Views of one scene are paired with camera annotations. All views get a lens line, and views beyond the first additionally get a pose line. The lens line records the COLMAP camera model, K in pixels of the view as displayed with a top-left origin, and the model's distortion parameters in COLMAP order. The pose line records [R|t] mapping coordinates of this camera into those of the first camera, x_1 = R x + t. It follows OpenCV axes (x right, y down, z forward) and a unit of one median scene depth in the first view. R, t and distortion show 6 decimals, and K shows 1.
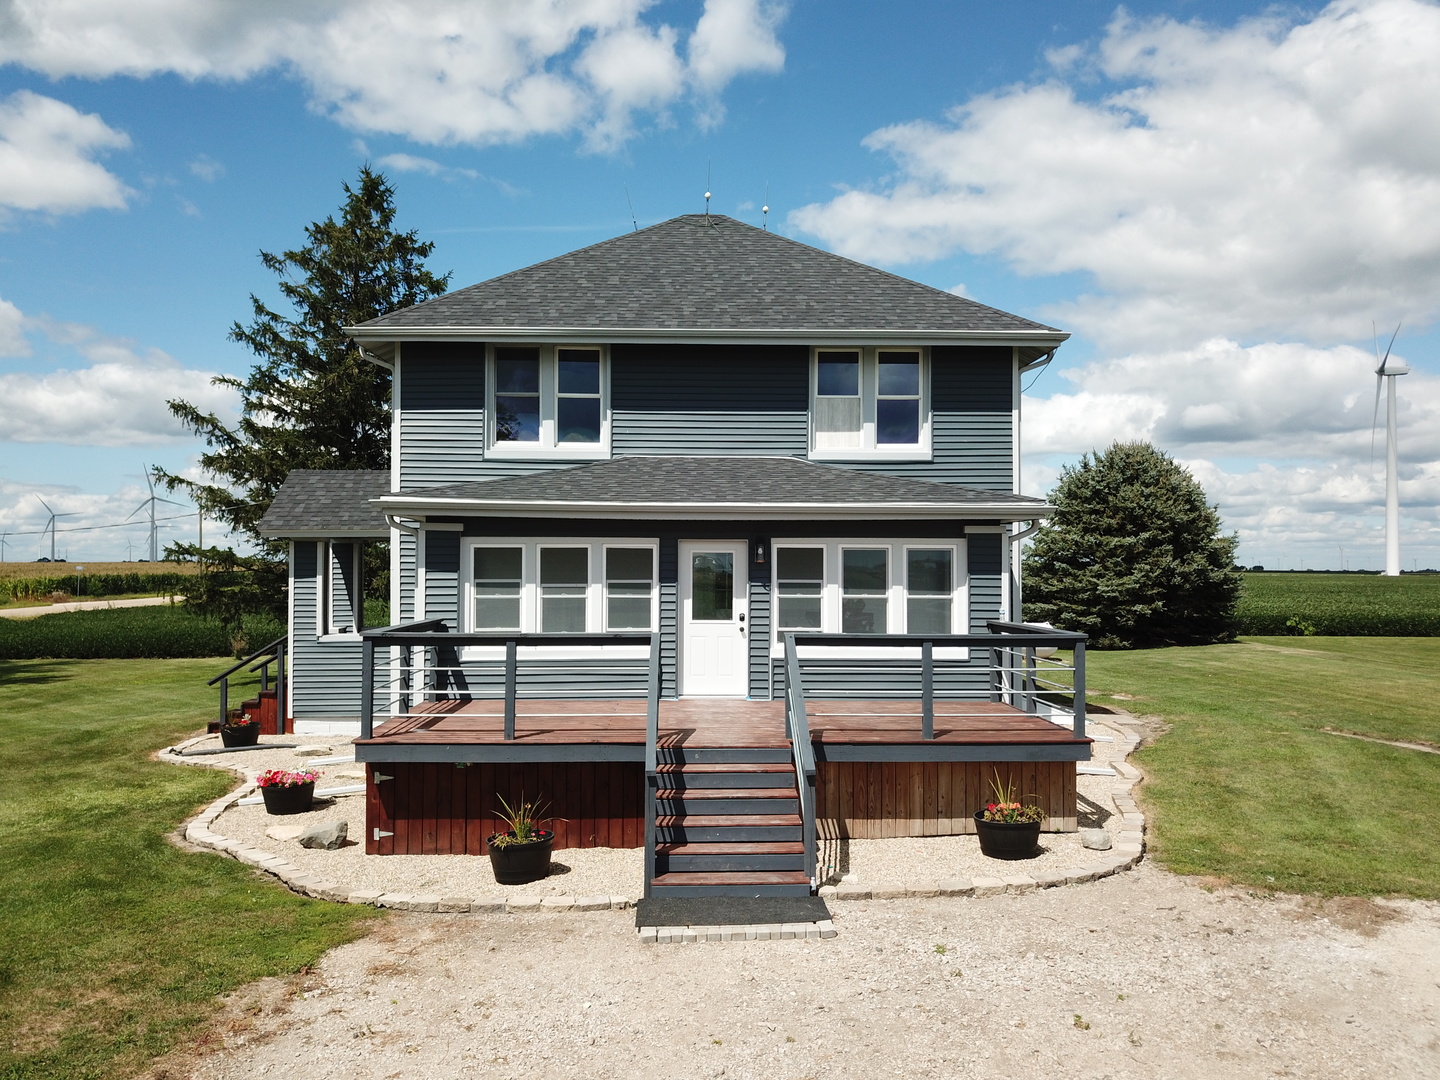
lens RADIAL K [[1128.4, 0, 718.6], [0, 1128.4, 554.0], [0, 0, 1]] dist [0.011173, -0.000717]
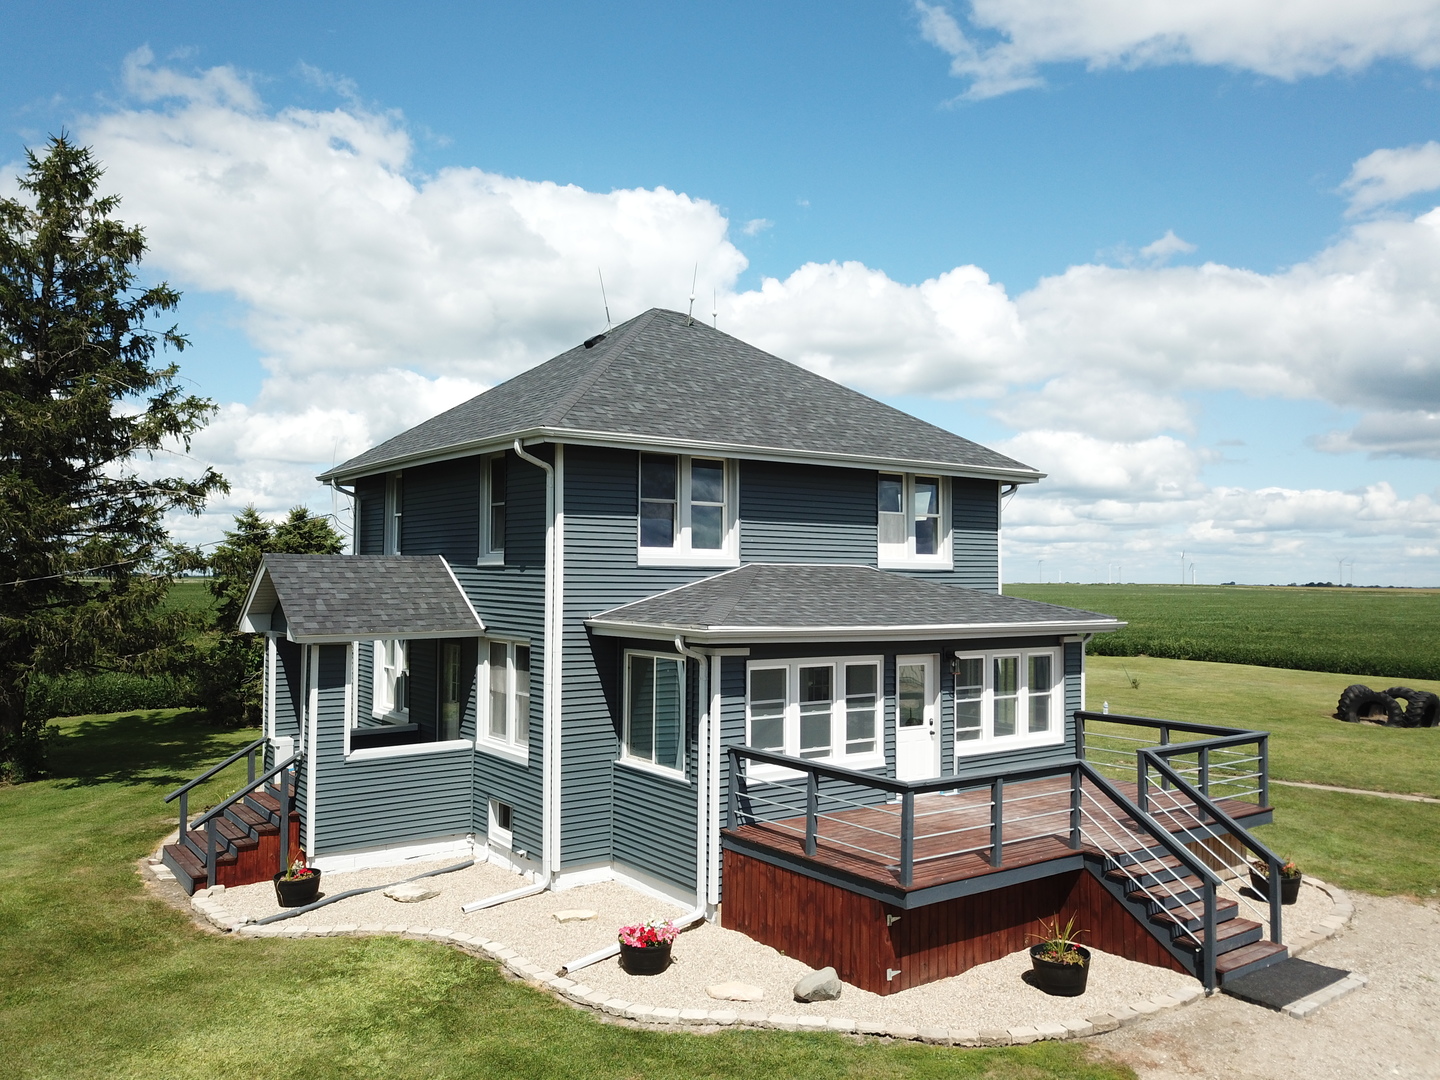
lens RADIAL K [[1128.4, 0, 719.1], [0, 1128.4, 552.6], [0, 0, 1]] dist [0.011173, -0.000717]
pose [[0.824555, 0.017050, 0.565525, -0.801780], [-0.012311, 0.999850, -0.012195, -0.097711], [-0.565648, 0.003093, 0.824641, 0.181024]]
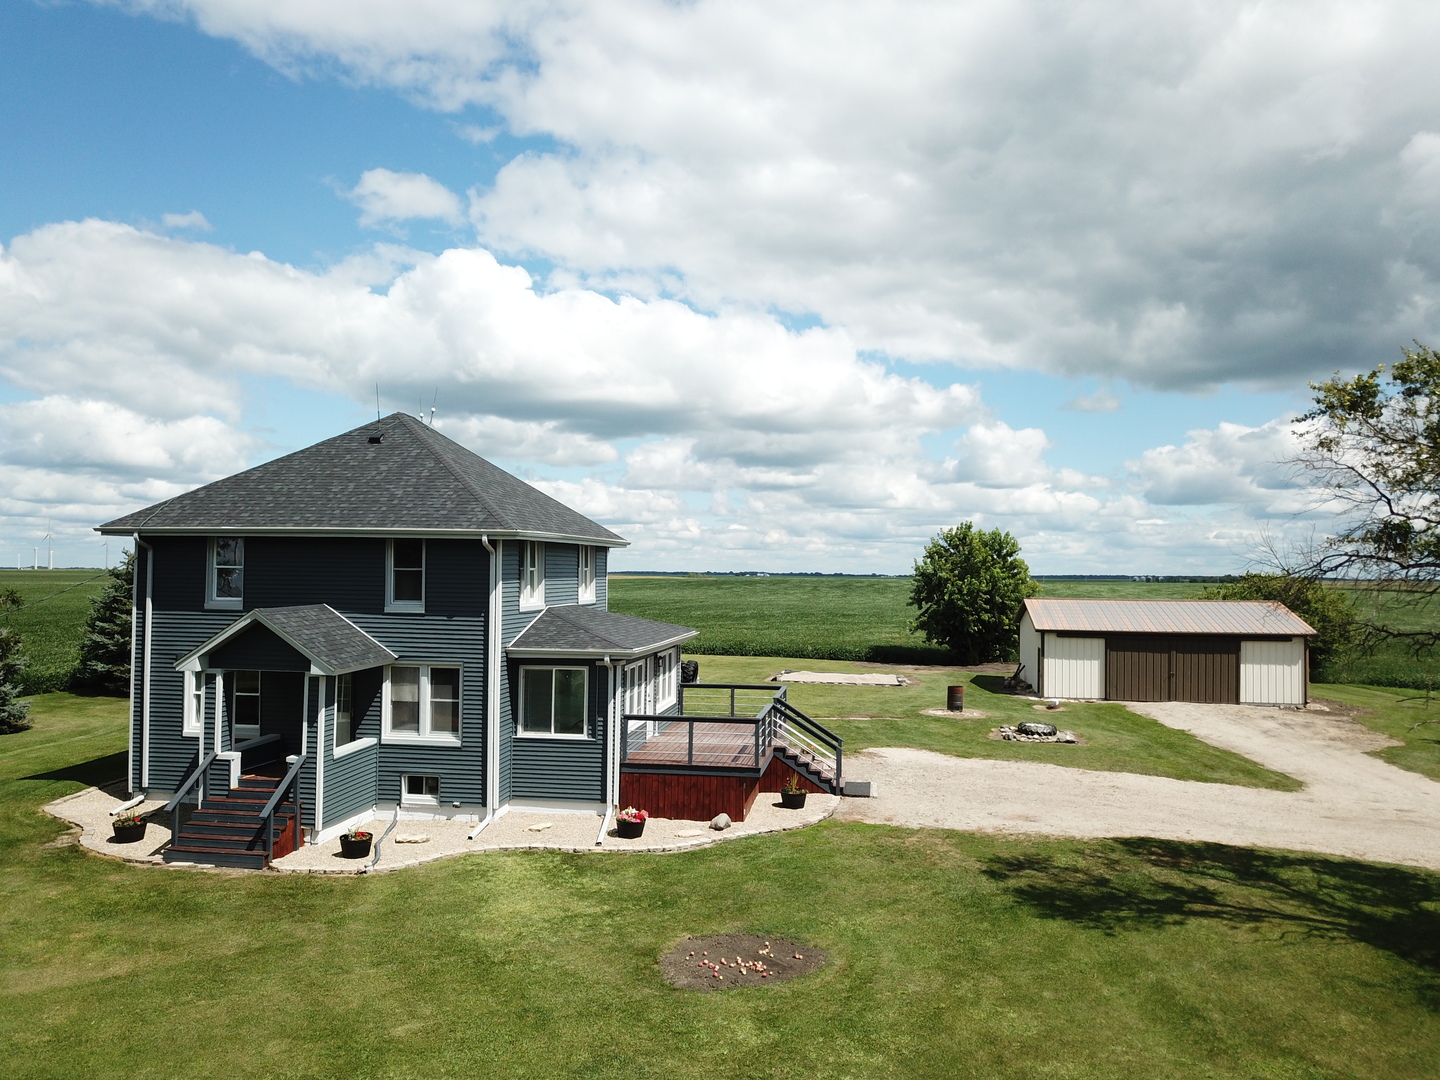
lens RADIAL K [[1128.4, 0, 719.0], [0, 1128.4, 539.9], [0, 0, 1]] dist [0.011173, -0.000717]
pose [[0.162150, 0.025262, 0.986443, -1.948456], [-0.019913, 0.999552, -0.022324, -0.178565], [-0.986565, -0.016023, 0.162580, 0.552624]]
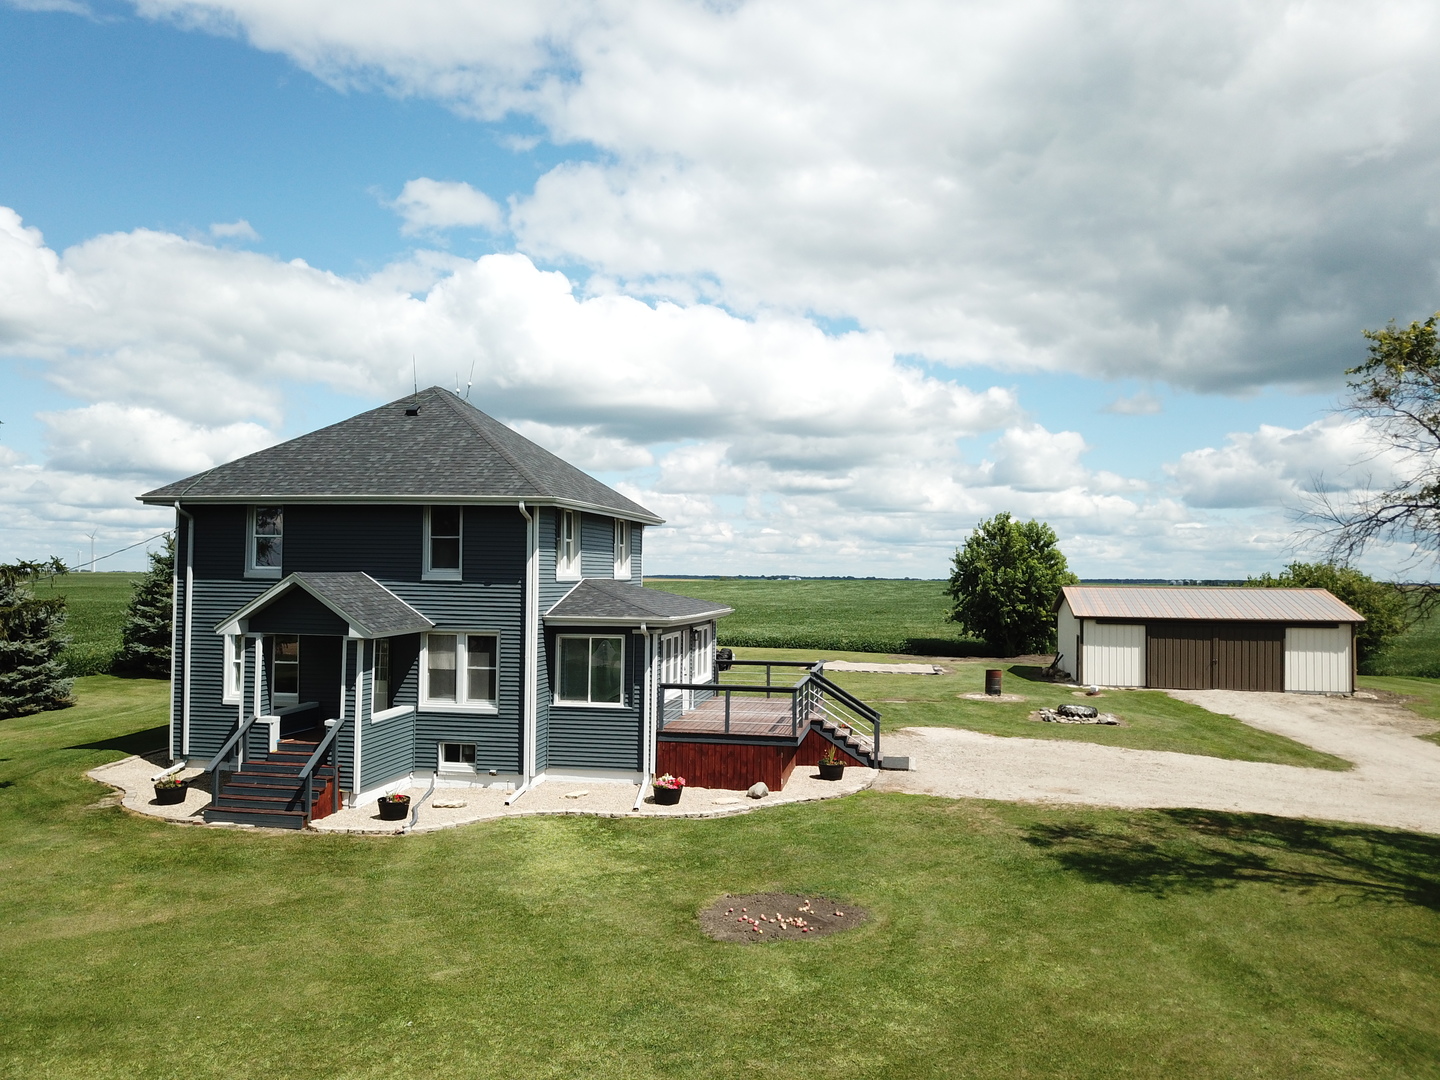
lens RADIAL K [[1128.4, 0, 719.8], [0, 1128.4, 544.4], [0, 0, 1]] dist [0.011173, -0.000717]
pose [[0.189871, 0.025482, 0.981478, -1.934495], [-0.021548, 0.999531, -0.021782, -0.122433], [-0.981572, -0.017013, 0.190331, 0.561478]]
